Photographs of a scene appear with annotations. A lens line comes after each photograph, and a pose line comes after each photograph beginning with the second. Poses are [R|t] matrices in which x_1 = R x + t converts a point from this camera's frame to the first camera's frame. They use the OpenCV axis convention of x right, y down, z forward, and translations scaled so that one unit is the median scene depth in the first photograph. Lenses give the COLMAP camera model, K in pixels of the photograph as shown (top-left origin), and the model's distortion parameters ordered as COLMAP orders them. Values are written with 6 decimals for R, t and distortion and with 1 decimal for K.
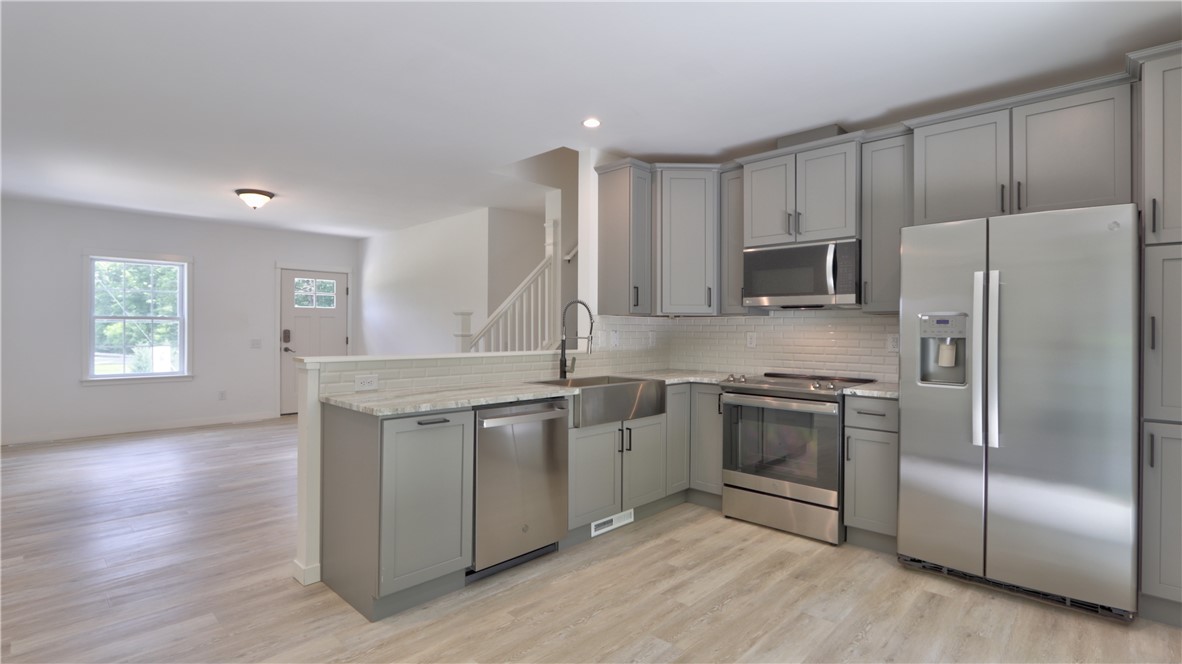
lens RADIAL K [[556.1, 0, 591.0], [0, 556.1, 332.0], [0, 0, 1]] dist [-0.002772, -0.000099]
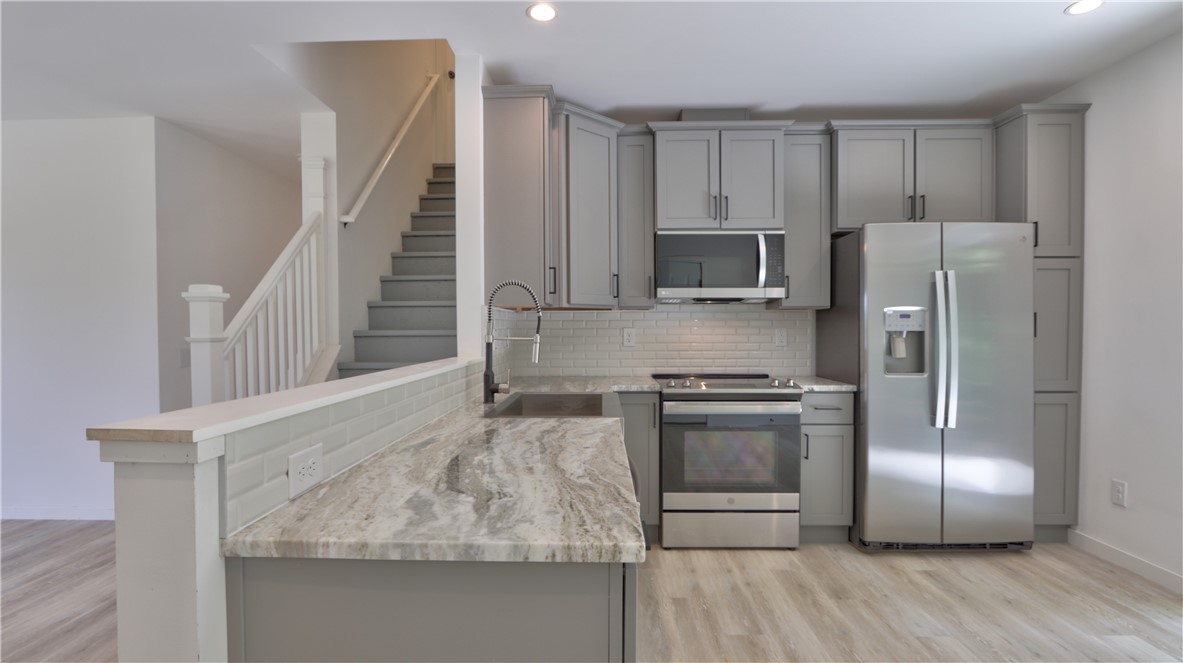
lens RADIAL K [[554.8, 0, 588.7], [0, 554.8, 342.8], [0, 0, 1]] dist [-0.010126, 0.000090]
pose [[0.744980, -0.026801, 0.666548, -0.397188], [0.010569, 0.999541, 0.028377, -0.003009], [-0.667003, -0.014096, 0.744922, 0.460930]]
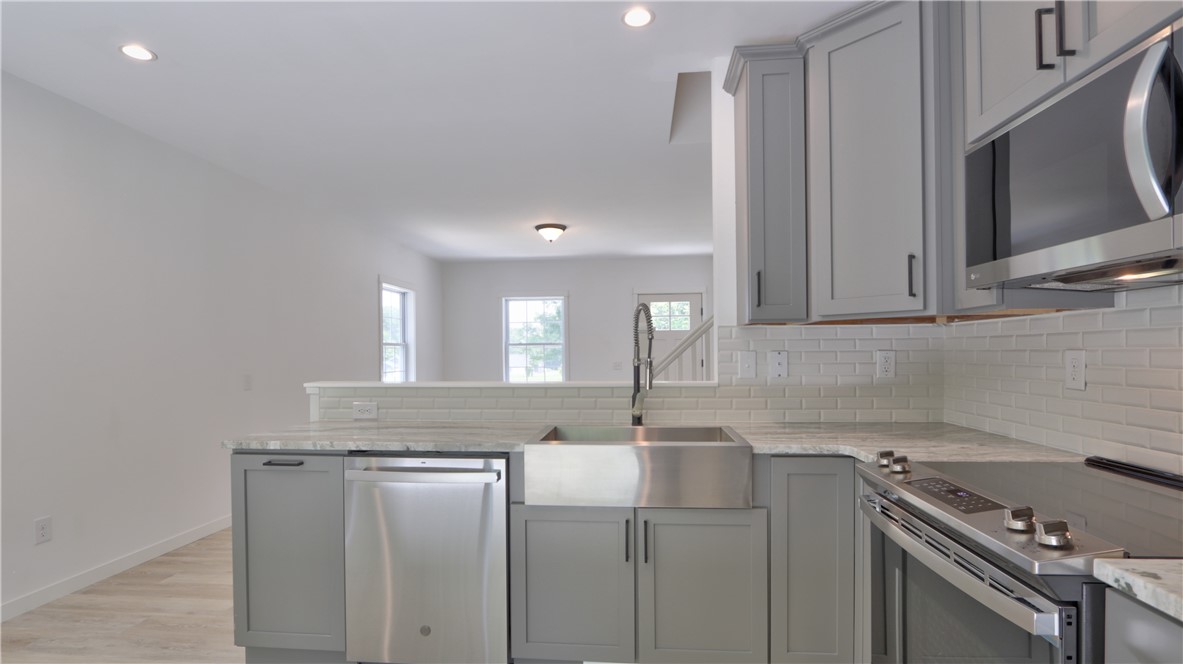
lens RADIAL K [[566.8, 0, 588.2], [0, 566.8, 356.4], [0, 0, 1]] dist [-0.002375, -0.000370]
pose [[0.617213, -0.004110, -0.786785, 0.450438], [0.007975, 0.999968, 0.001032, 0.001247], [0.786756, -0.006911, 0.617226, 0.551205]]
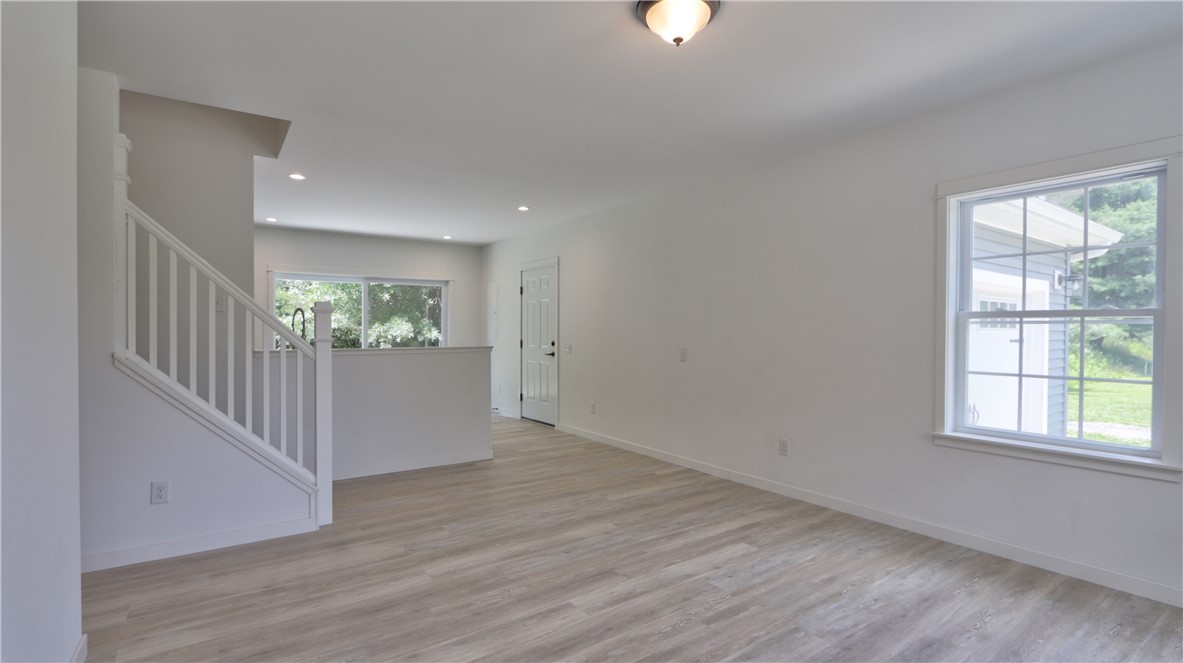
lens RADIAL K [[556.5, 0, 591.5], [0, 556.5, 331.5], [0, 0, 1]] dist [-0.002772, -0.000099]
pose [[-0.979934, -0.004795, 0.199266, -0.950836], [-0.003392, 0.999967, 0.007378, -0.015127], [-0.199295, 0.006554, -0.979918, 2.141054]]
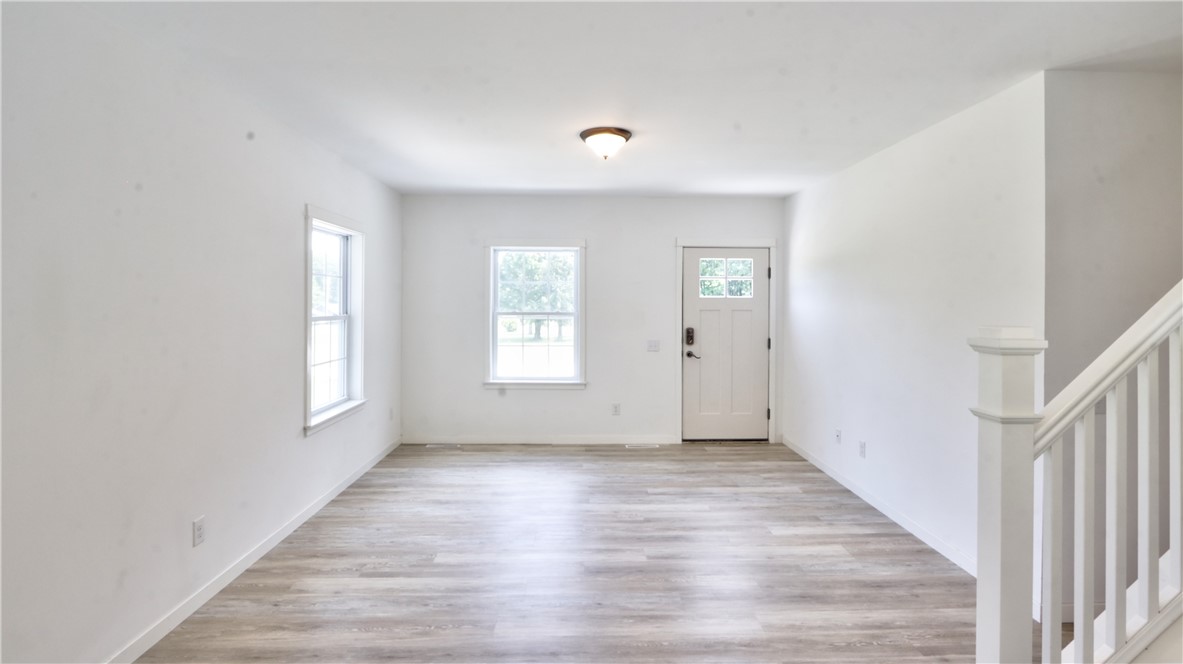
lens RADIAL K [[564.2, 0, 588.7], [0, 564.2, 295.7], [0, 0, 1]] dist [-0.012479, -0.000438]
pose [[0.703162, -0.006300, -0.711002, -0.215903], [-0.005873, 0.999875, -0.014667, -0.073113], [0.711005, 0.014489, 0.703037, 0.766089]]
